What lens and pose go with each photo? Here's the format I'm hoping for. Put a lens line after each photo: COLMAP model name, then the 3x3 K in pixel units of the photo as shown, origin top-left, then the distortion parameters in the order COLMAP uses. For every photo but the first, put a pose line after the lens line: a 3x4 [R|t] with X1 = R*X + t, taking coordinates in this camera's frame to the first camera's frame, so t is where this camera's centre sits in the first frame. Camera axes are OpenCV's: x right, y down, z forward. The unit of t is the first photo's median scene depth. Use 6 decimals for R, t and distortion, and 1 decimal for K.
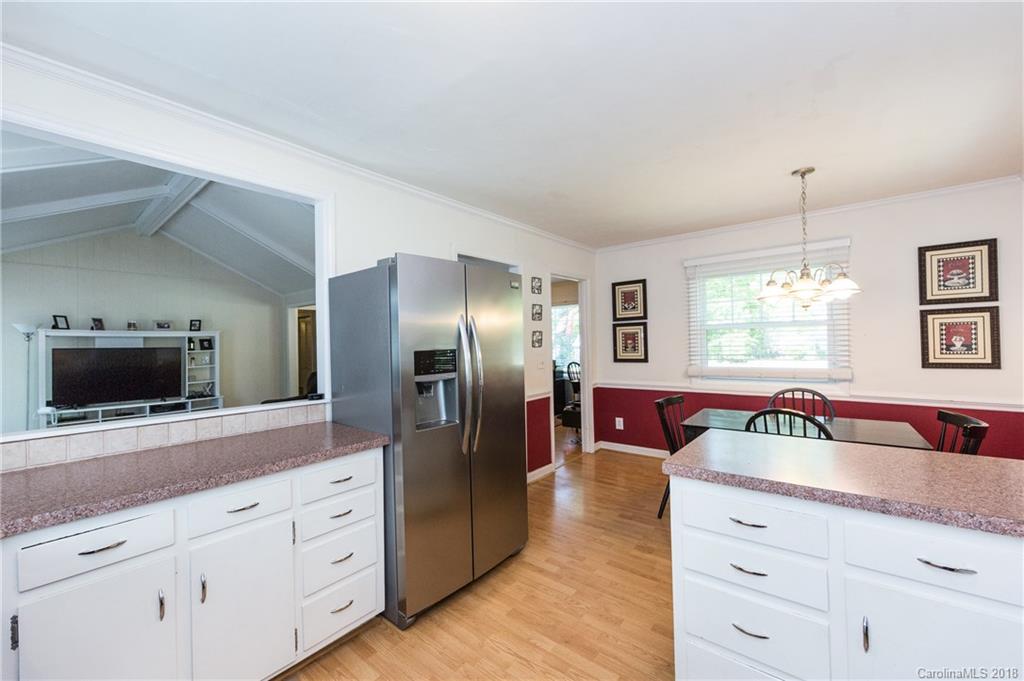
lens RADIAL K [[403.8, 0, 511.0], [0, 403.8, 342.8], [0, 0, 1]] dist [0.000553, 0.000041]
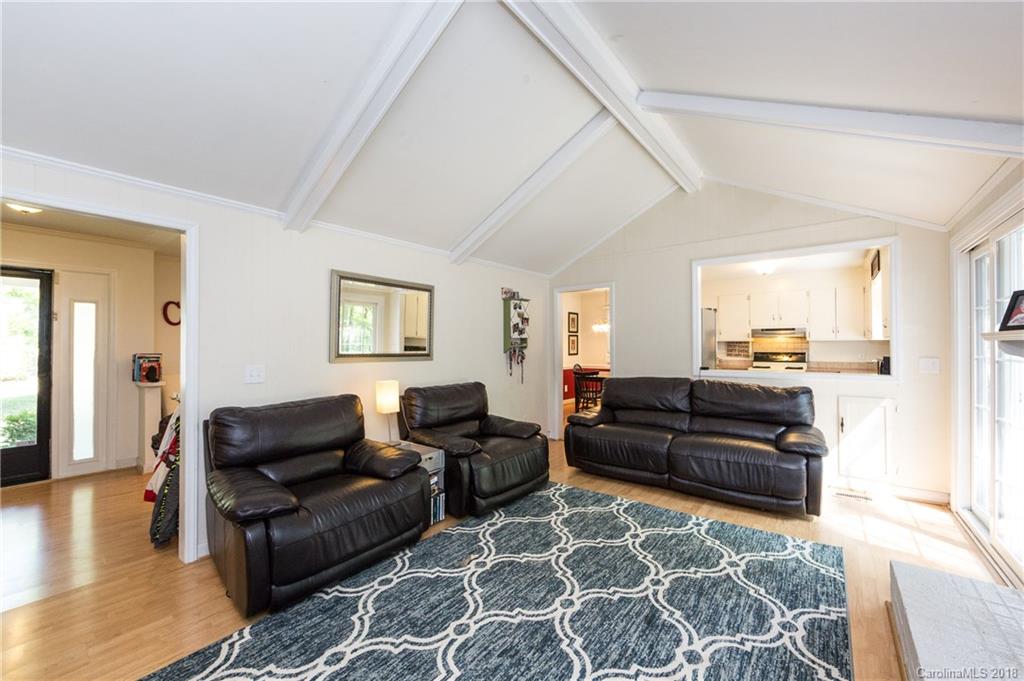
lens RADIAL K [[403.8, 0, 509.3], [0, 403.8, 339.0], [0, 0, 1]] dist [0.000553, 0.000041]
pose [[-0.000305, 0.029632, 0.999561, -1.786396], [-0.014126, 0.999461, -0.029633, 0.037445], [-0.999900, -0.014129, 0.000114, 1.436206]]
